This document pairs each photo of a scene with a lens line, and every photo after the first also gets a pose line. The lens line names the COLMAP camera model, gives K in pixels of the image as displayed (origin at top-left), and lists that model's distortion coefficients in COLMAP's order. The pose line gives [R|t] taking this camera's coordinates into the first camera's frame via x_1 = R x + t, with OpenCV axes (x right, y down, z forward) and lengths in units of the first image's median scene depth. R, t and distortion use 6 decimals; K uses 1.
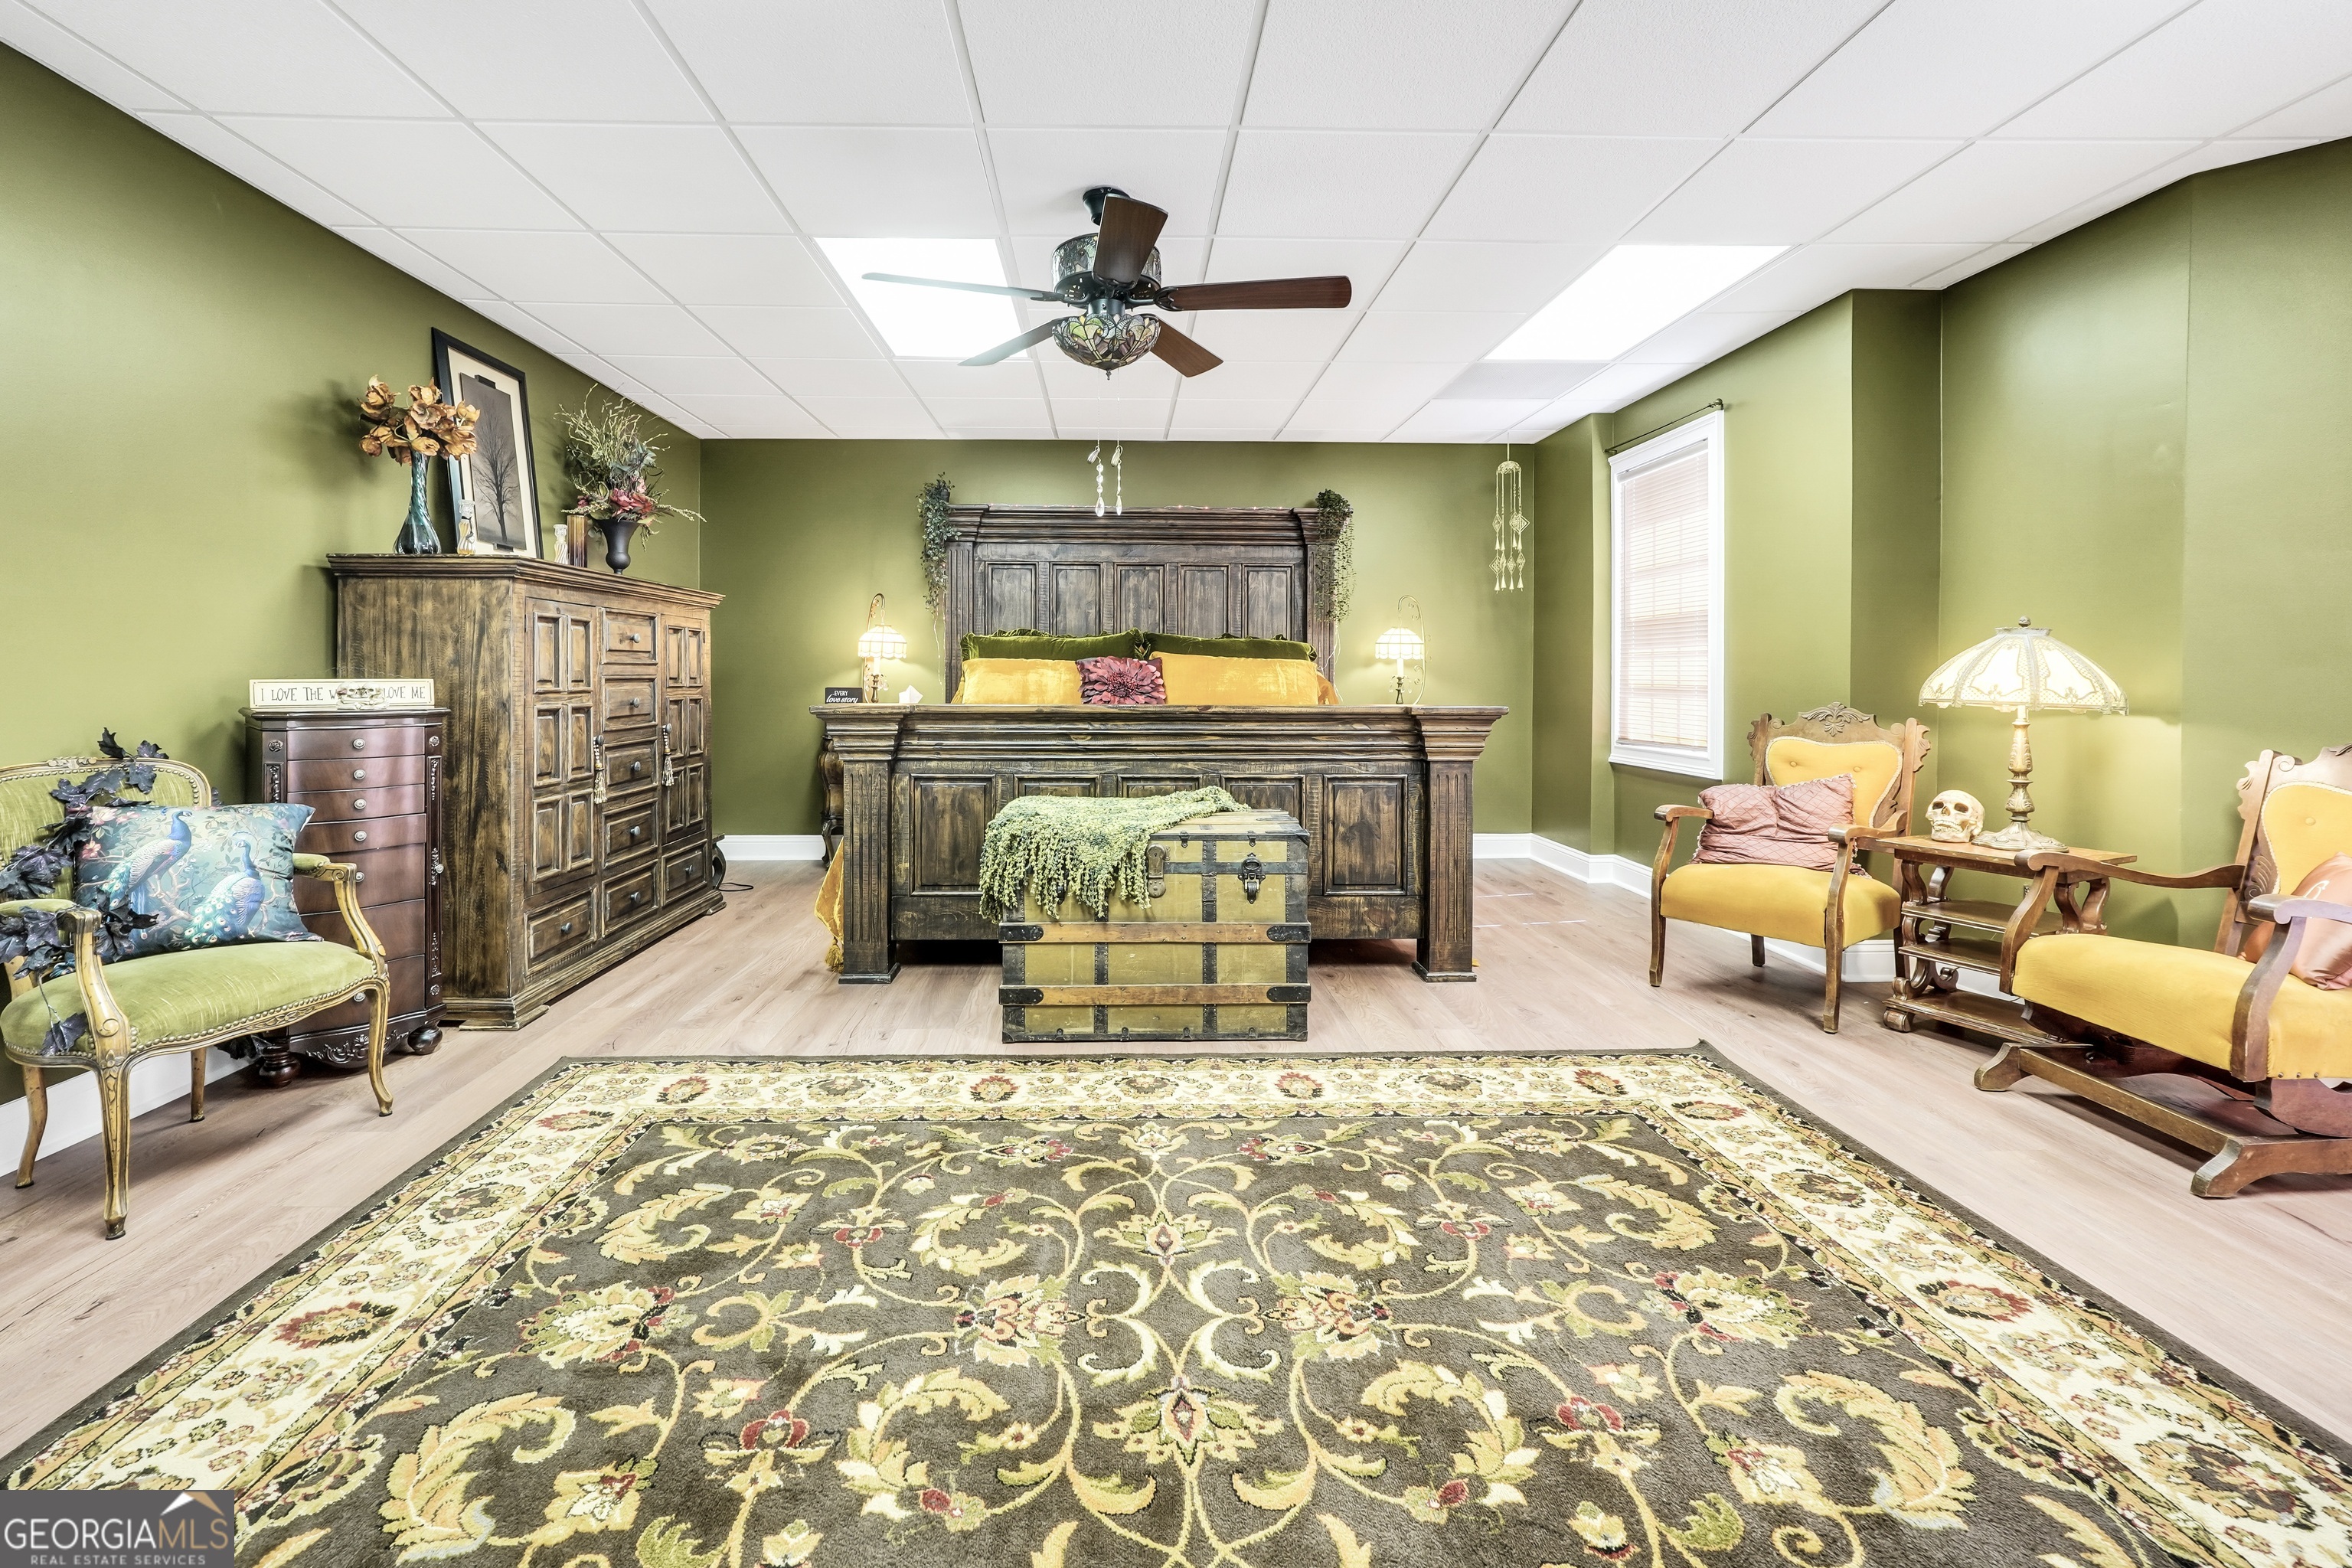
lens RADIAL K [[990.6, 0, 1128.4], [0, 990.6, 677.6], [0, 0, 1]] dist [-0.014099, 0.004021]
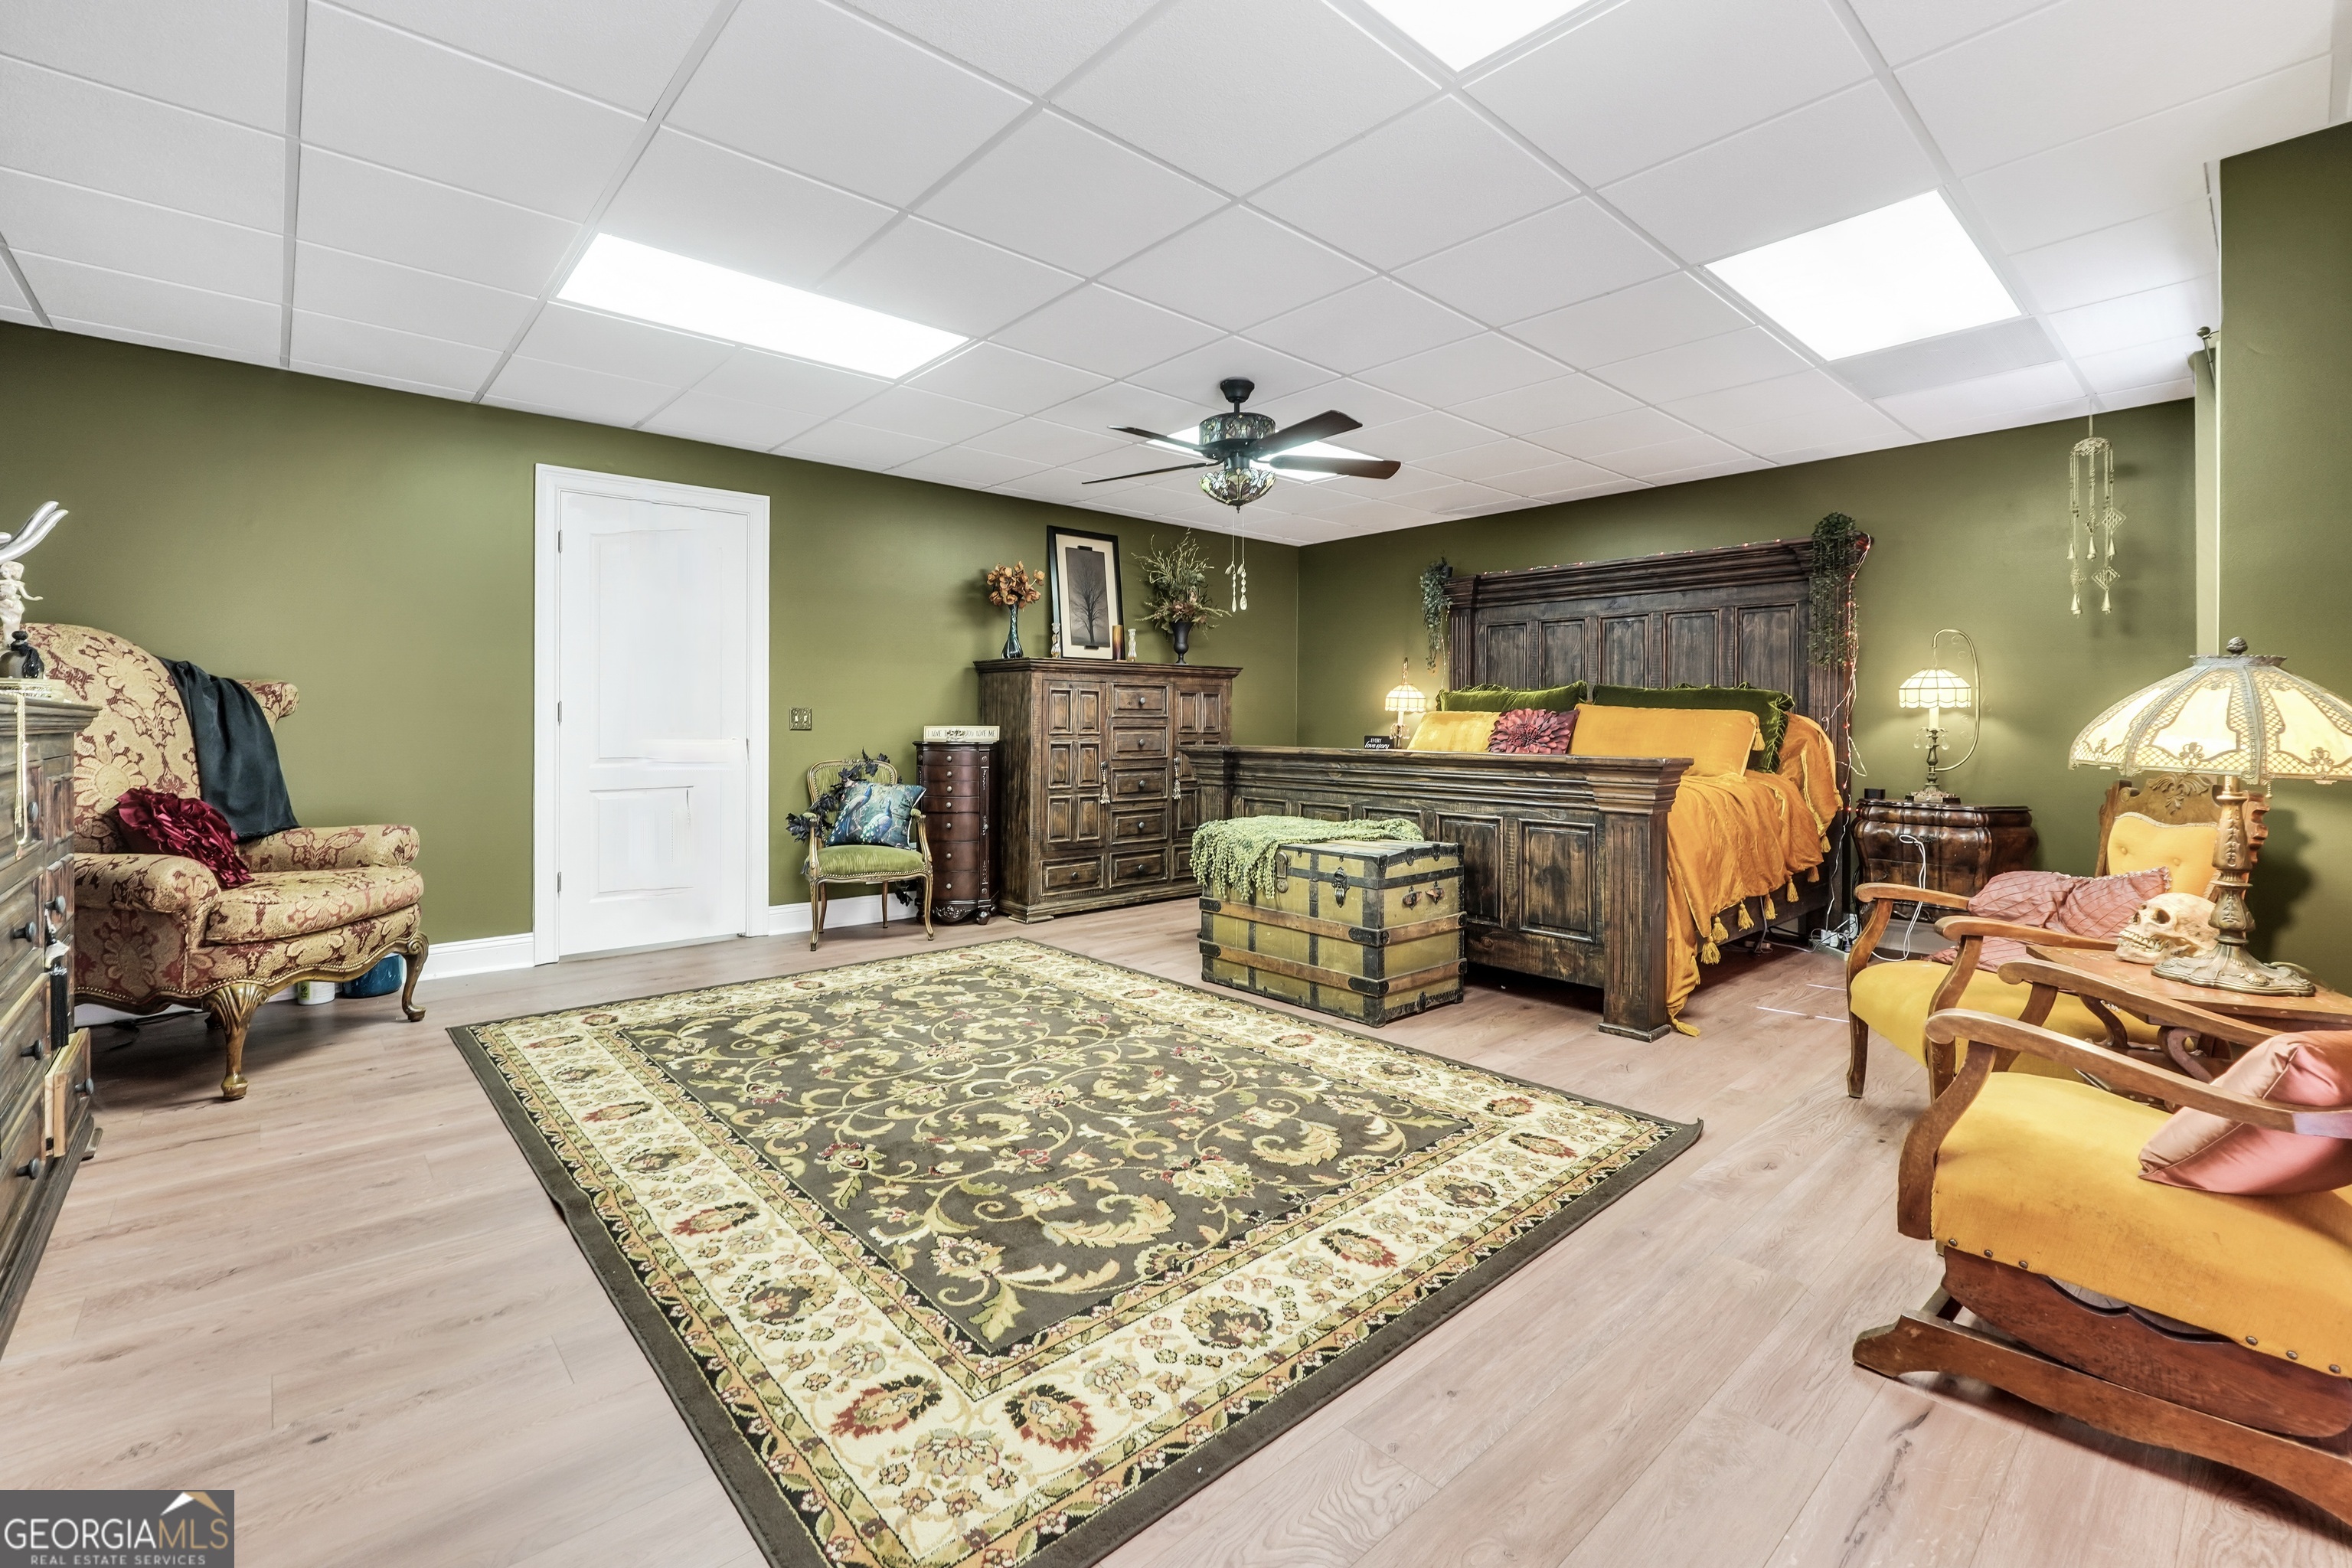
lens RADIAL K [[990.6, 0, 1197.1], [0, 990.6, 720.2], [0, 0, 1]] dist [-0.014099, 0.004021]
pose [[0.673707, -0.001645, -0.738996, 0.816626], [-0.005938, 0.999953, -0.007639, 0.002078], [0.738974, 0.009534, 0.673666, 0.018979]]
